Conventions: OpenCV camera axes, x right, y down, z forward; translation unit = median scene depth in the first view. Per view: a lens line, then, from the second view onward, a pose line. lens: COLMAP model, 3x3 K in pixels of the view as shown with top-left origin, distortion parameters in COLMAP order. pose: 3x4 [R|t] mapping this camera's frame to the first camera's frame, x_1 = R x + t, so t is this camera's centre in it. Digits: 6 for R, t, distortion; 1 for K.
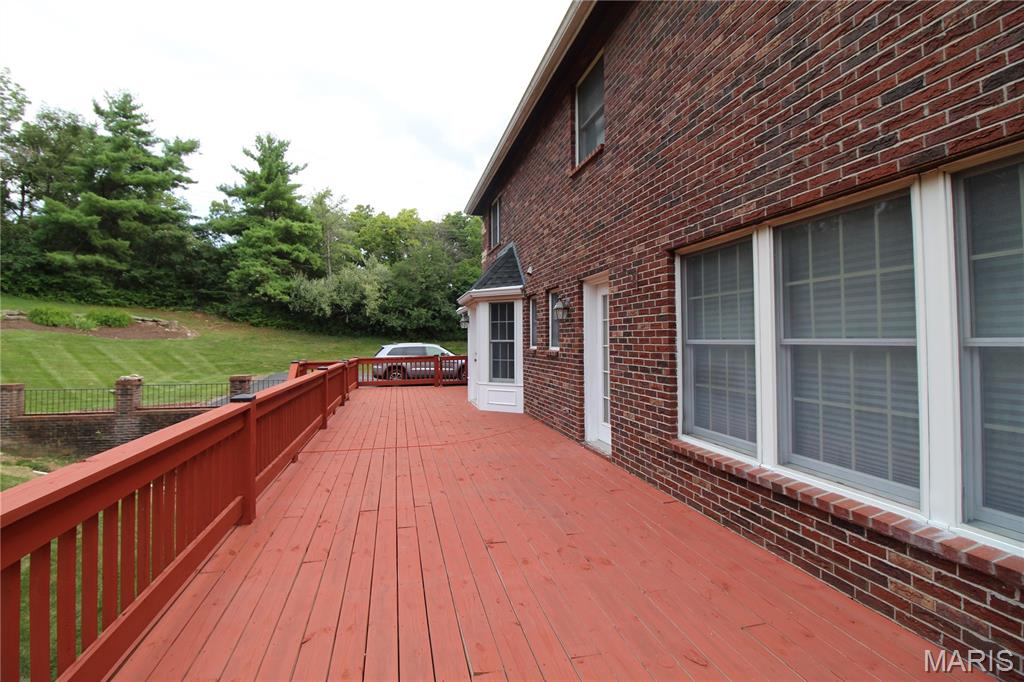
lens RADIAL K [[471.2, 0, 508.7], [0, 471.2, 326.4], [0, 0, 1]] dist [0.003749, -0.015392]
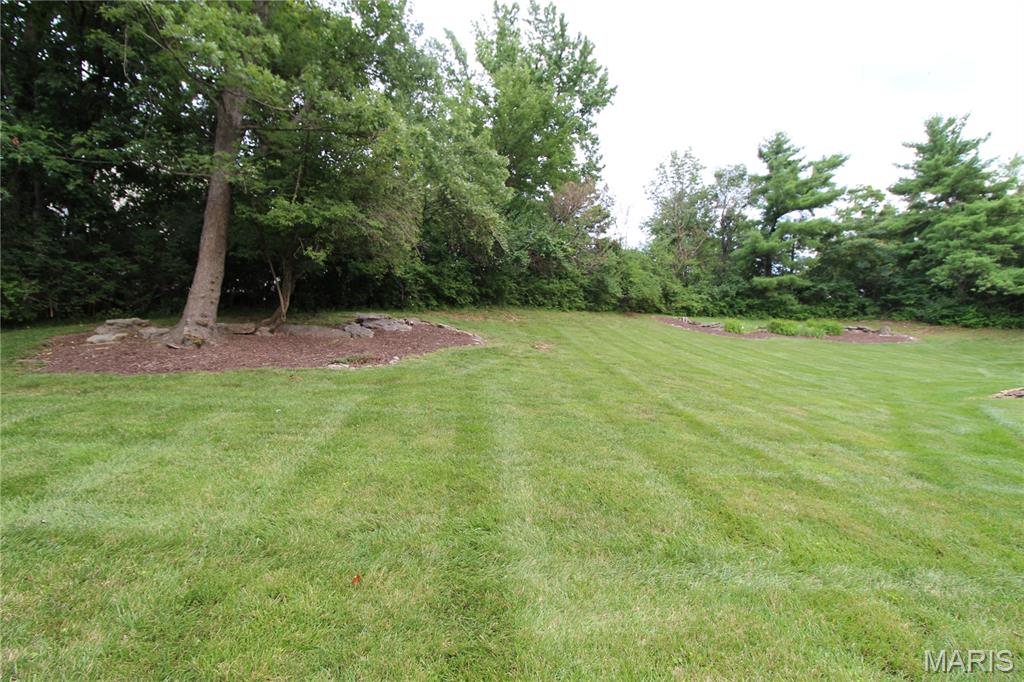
lens RADIAL K [[471.2, 0, 508.7], [0, 471.2, 326.4], [0, 0, 1]] dist [0.003749, -0.015392]
pose [[0.593485, -0.099120, -0.798718, -0.363667], [0.035942, 0.994661, -0.096730, 0.048816], [0.804042, 0.028700, 0.593879, -0.177704]]
